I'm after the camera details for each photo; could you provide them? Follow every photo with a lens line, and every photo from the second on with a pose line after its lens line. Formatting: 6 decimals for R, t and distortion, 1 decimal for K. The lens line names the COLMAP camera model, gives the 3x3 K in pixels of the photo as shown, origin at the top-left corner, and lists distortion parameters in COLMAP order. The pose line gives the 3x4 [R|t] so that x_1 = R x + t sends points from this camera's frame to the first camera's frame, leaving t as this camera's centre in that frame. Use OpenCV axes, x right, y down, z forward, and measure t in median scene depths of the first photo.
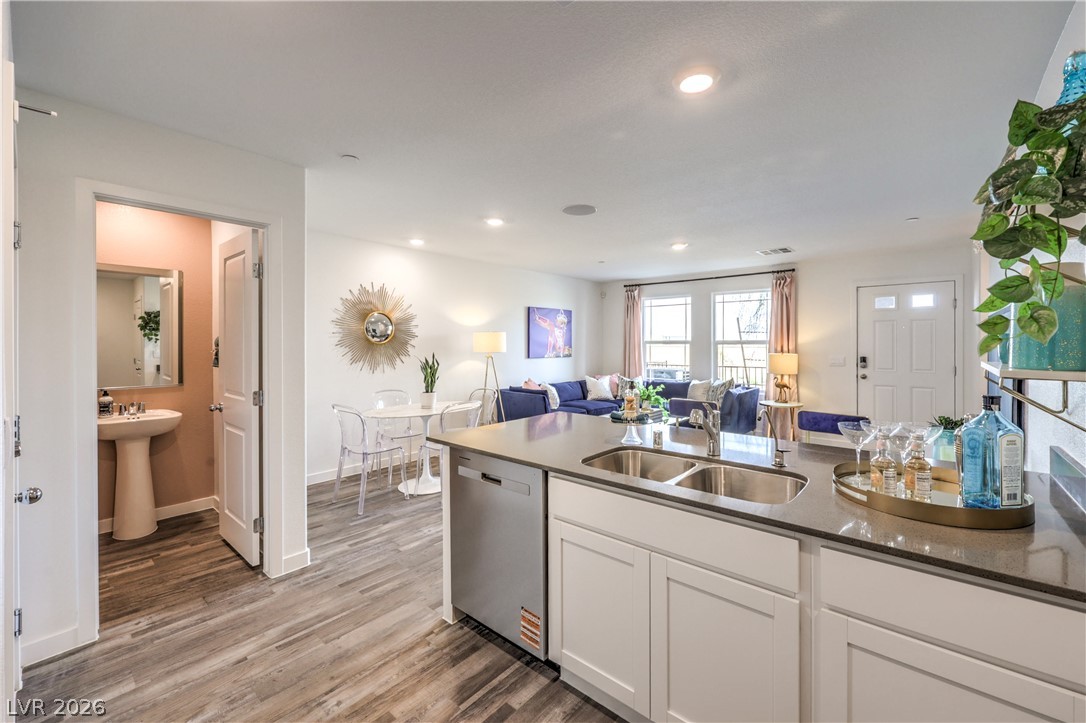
lens RADIAL K [[444.7, 0, 541.8], [0, 444.7, 350.6], [0, 0, 1]] dist [-0.000509, 0.000033]
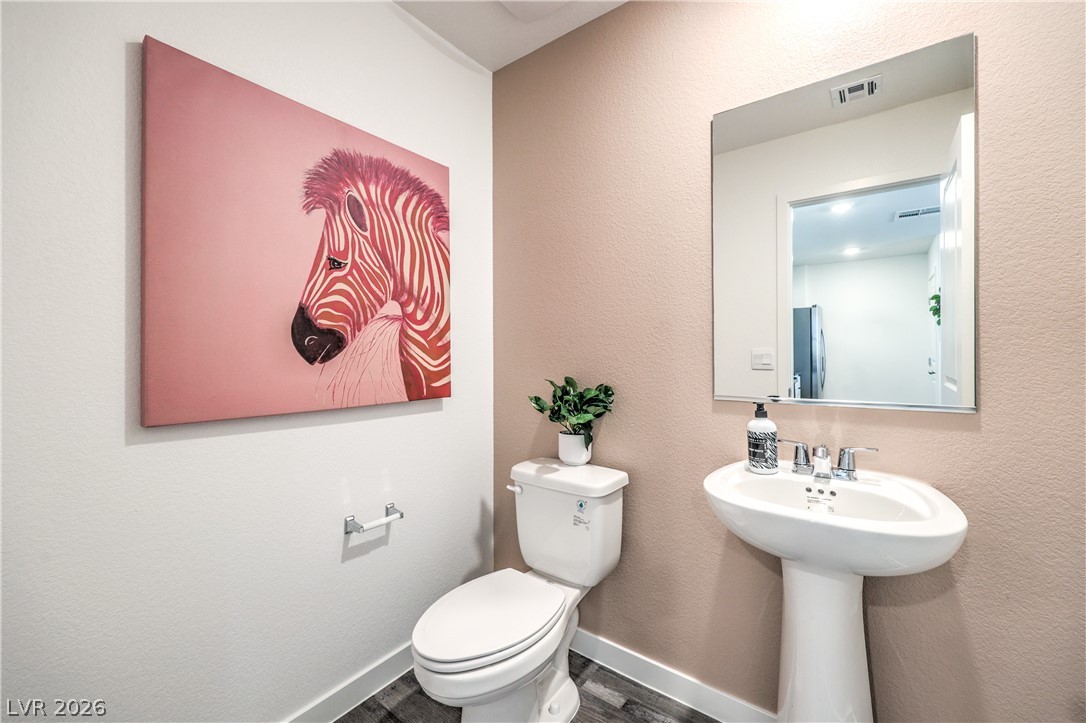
lens RADIAL K [[444.7, 0, 541.8], [0, 444.7, 350.6], [0, 0, 1]] dist [-0.000509, 0.000033]
pose [[0.083903, 0.000538, -0.996474, -0.578087], [-0.015503, 0.999880, -0.000765, 0.044485], [0.996353, 0.015513, 0.083902, 0.739280]]
